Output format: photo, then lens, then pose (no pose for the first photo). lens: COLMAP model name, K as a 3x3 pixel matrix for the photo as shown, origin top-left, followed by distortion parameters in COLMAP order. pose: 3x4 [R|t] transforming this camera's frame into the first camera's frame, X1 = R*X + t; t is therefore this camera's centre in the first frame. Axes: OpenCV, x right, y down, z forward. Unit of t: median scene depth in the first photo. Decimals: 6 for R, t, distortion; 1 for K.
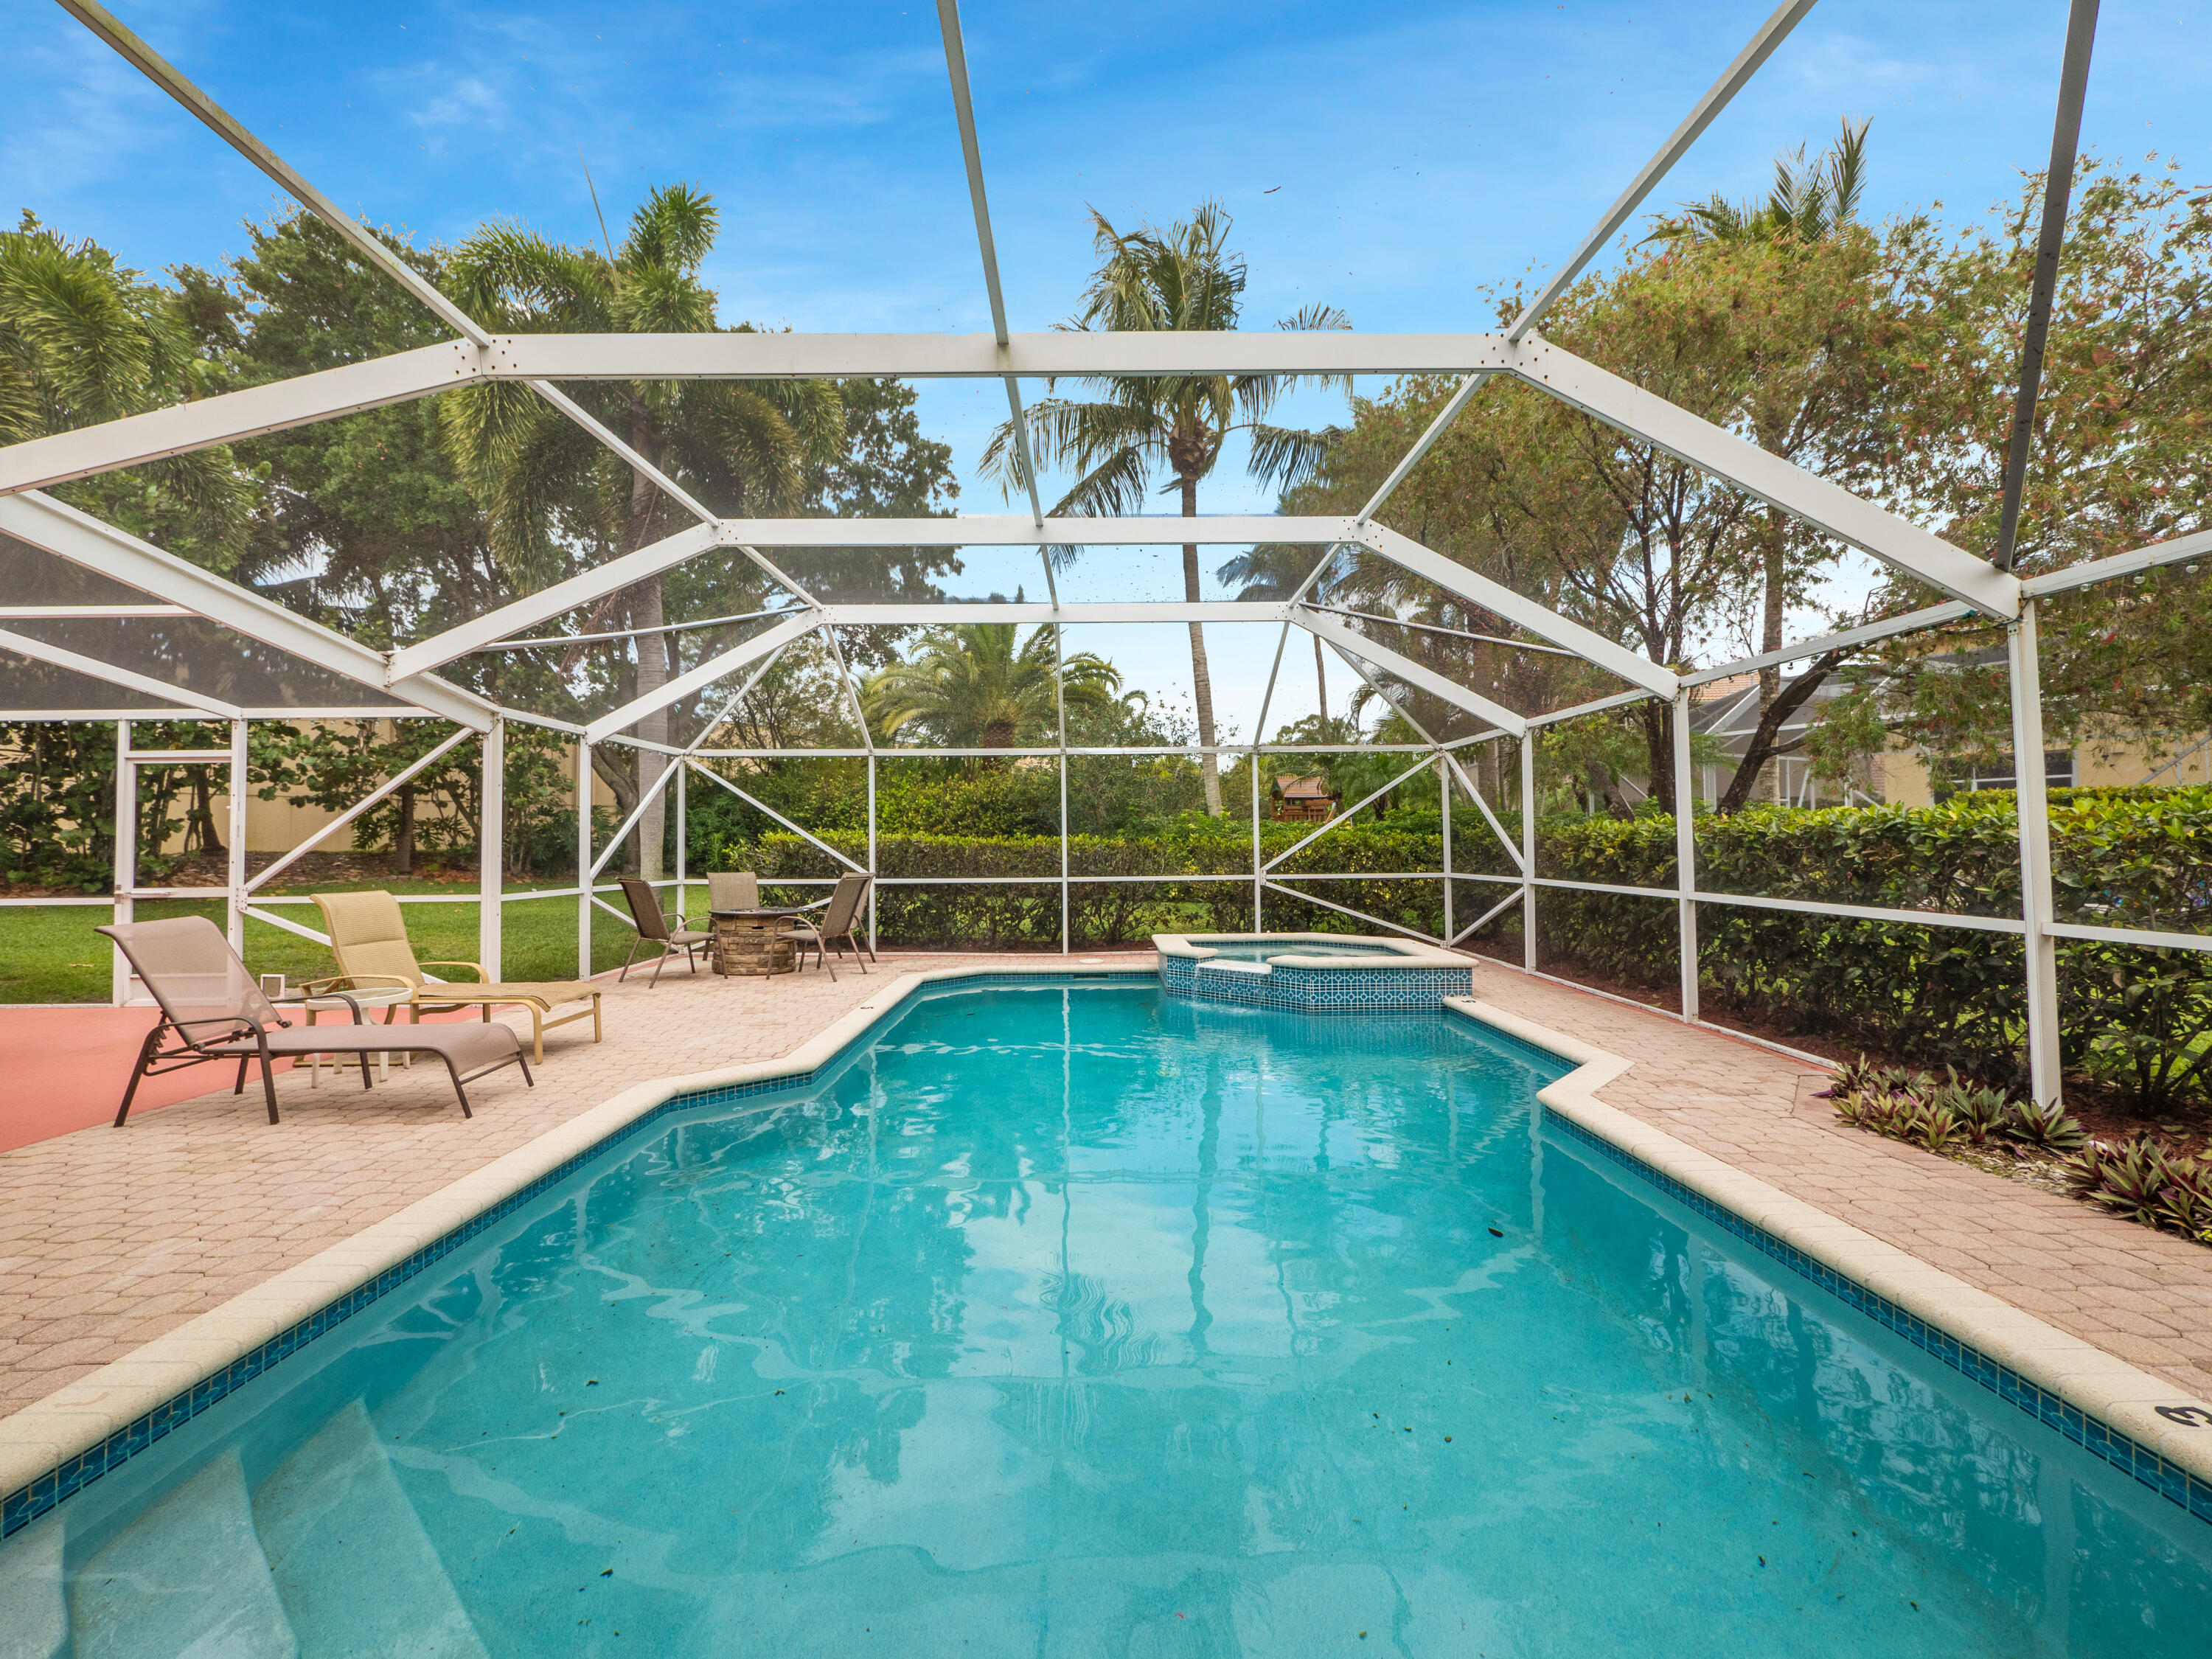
lens RADIAL K [[917.6, 0, 1106.0], [0, 917.6, 829.5], [0, 0, 1]] dist [-0.016059, 0.000104]
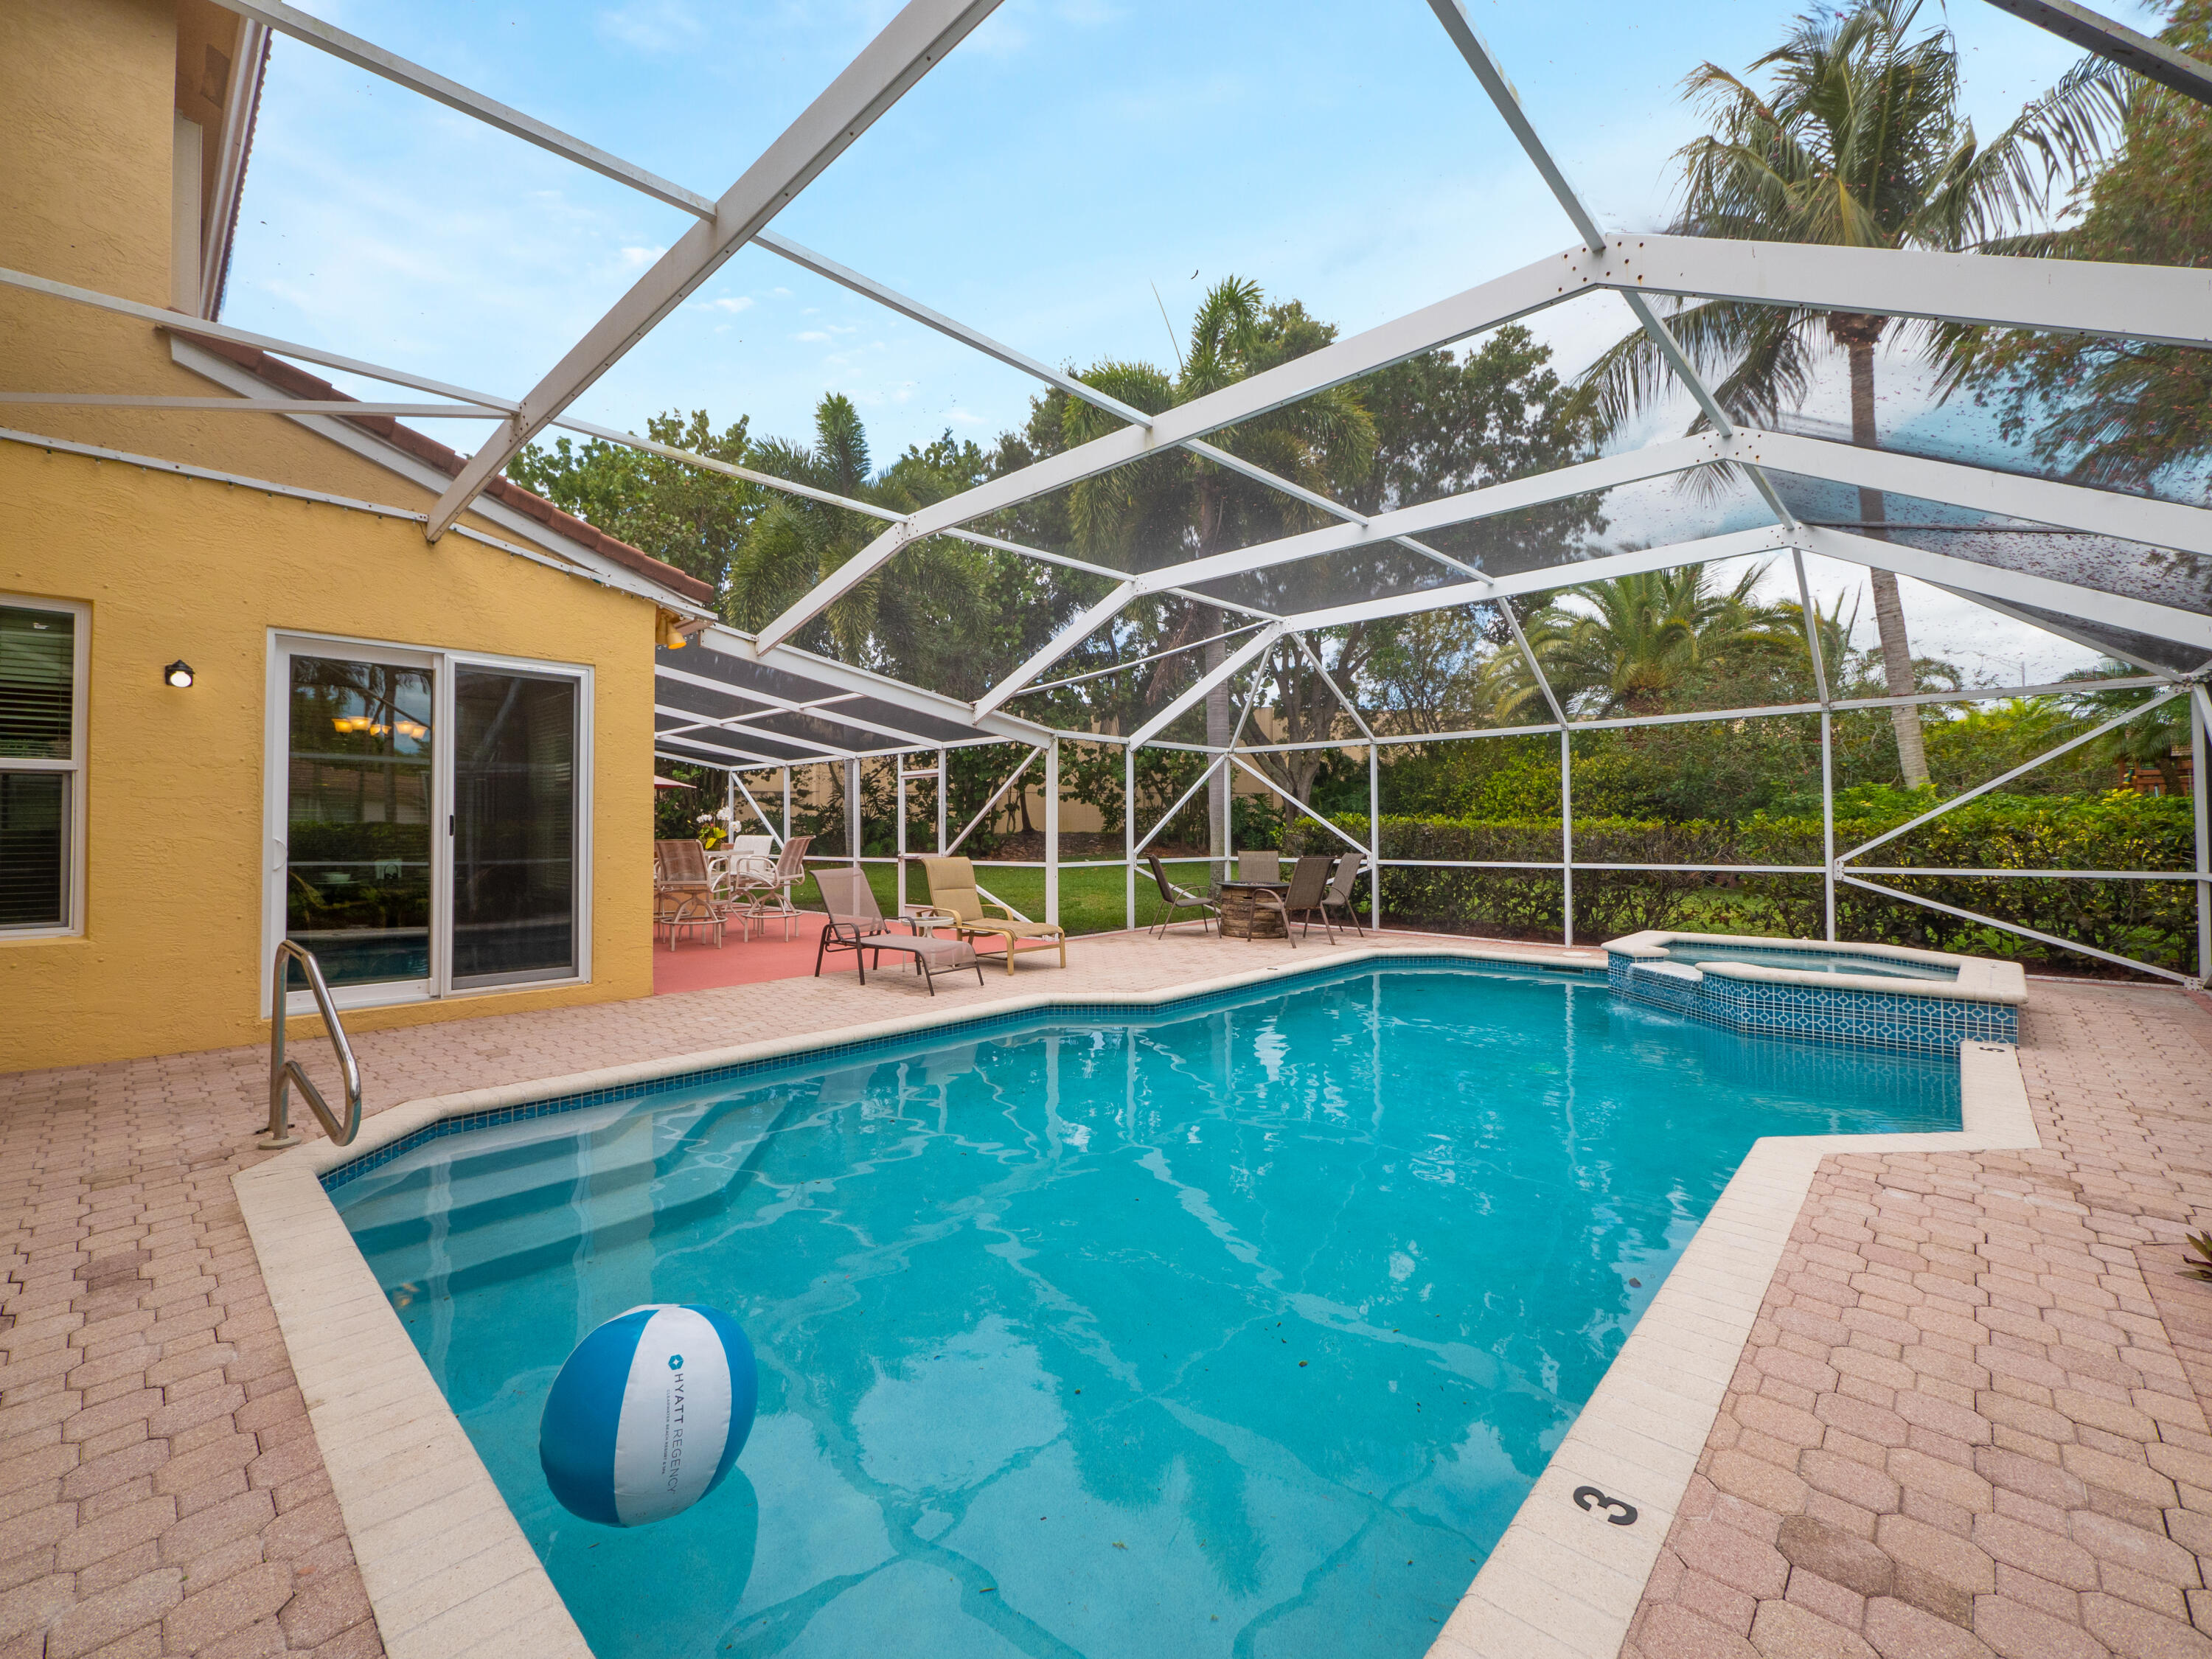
lens RADIAL K [[926.7, 0, 1106.0], [0, 926.7, 829.5], [0, 0, 1]] dist [-0.005983, -0.000518]
pose [[0.723057, 0.002409, -0.690784, 0.320047], [0.010872, 0.999830, 0.014867, -0.000603], [0.690703, -0.018260, 0.722908, 0.010905]]
